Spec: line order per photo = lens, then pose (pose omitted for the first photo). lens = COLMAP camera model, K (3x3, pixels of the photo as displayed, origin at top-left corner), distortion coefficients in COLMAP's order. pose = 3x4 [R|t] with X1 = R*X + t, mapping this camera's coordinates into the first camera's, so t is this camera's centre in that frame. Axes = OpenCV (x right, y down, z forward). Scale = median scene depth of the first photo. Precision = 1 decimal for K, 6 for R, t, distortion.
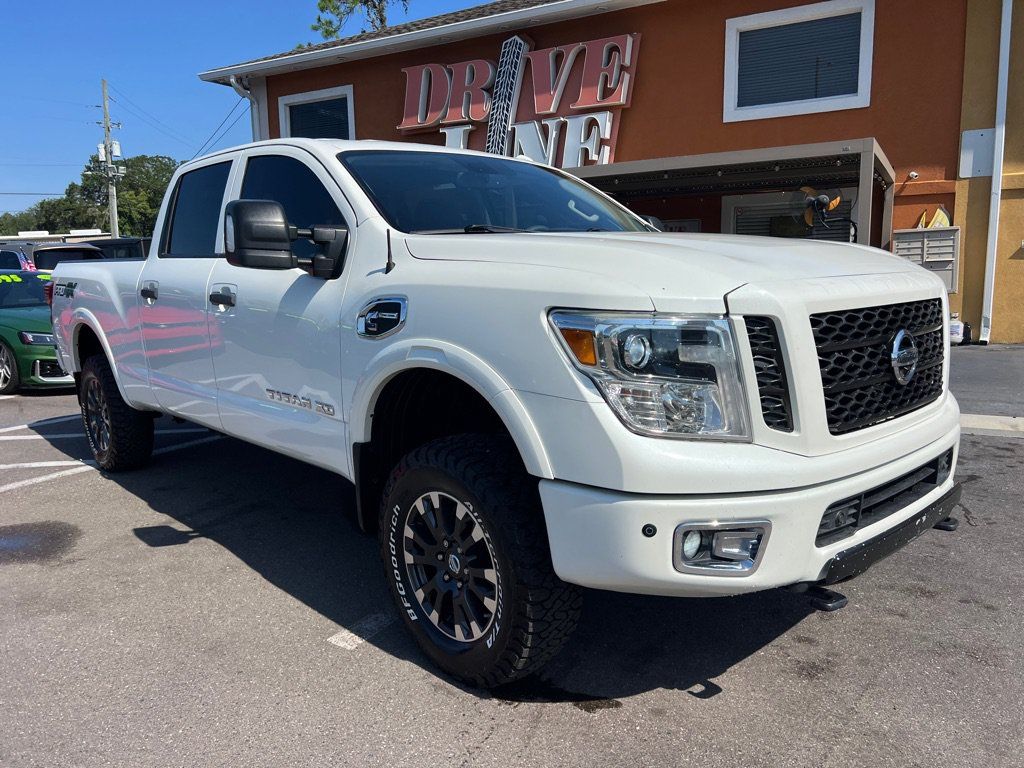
lens RADIAL K [[772.7, 0, 518.1], [0, 772.7, 397.2], [0, 0, 1]] dist [0.055199, -0.062774]
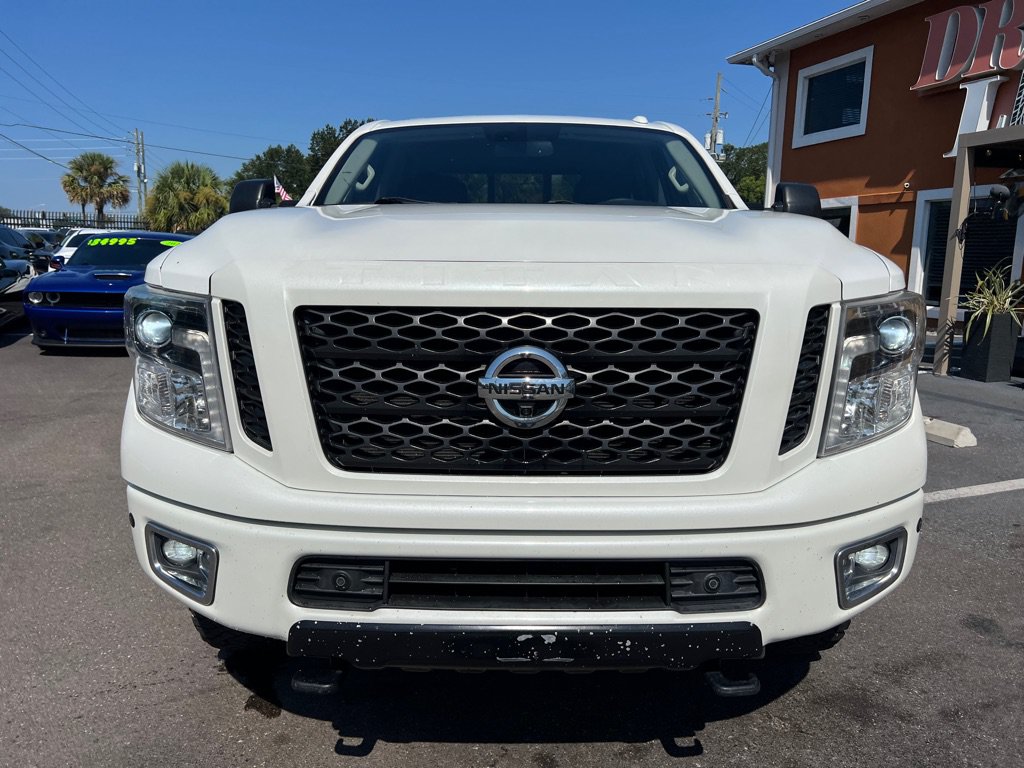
lens RADIAL K [[772.7, 0, 511.2], [0, 772.7, 393.7], [0, 0, 1]] dist [0.055199, -0.062774]
pose [[0.726356, 0.152043, -0.670291, 0.504102], [-0.140486, 0.987479, 0.071755, -0.050055], [0.672808, 0.042047, 0.738622, 0.274973]]
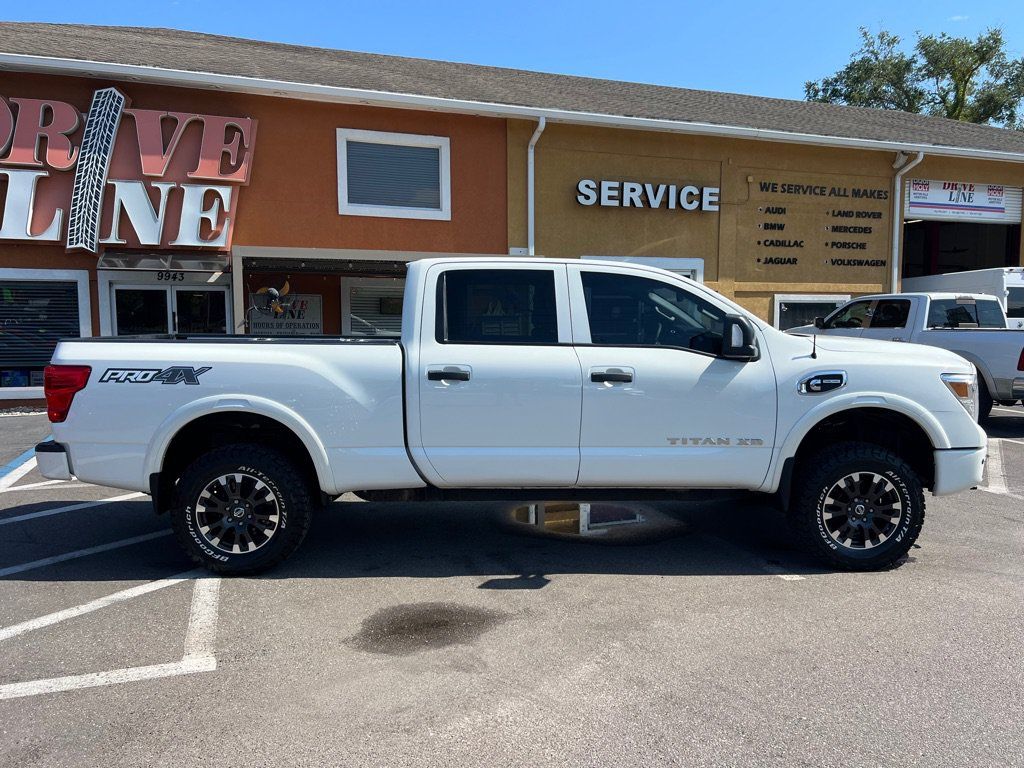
lens RADIAL K [[772.7, 0, 517.9], [0, 772.7, 400.6], [0, 0, 1]] dist [0.055199, -0.062774]
pose [[0.651180, -0.055479, 0.756893, -1.219668], [0.112020, 0.993427, -0.023558, -0.058895], [-0.750610, 0.100127, 0.653115, 0.210659]]
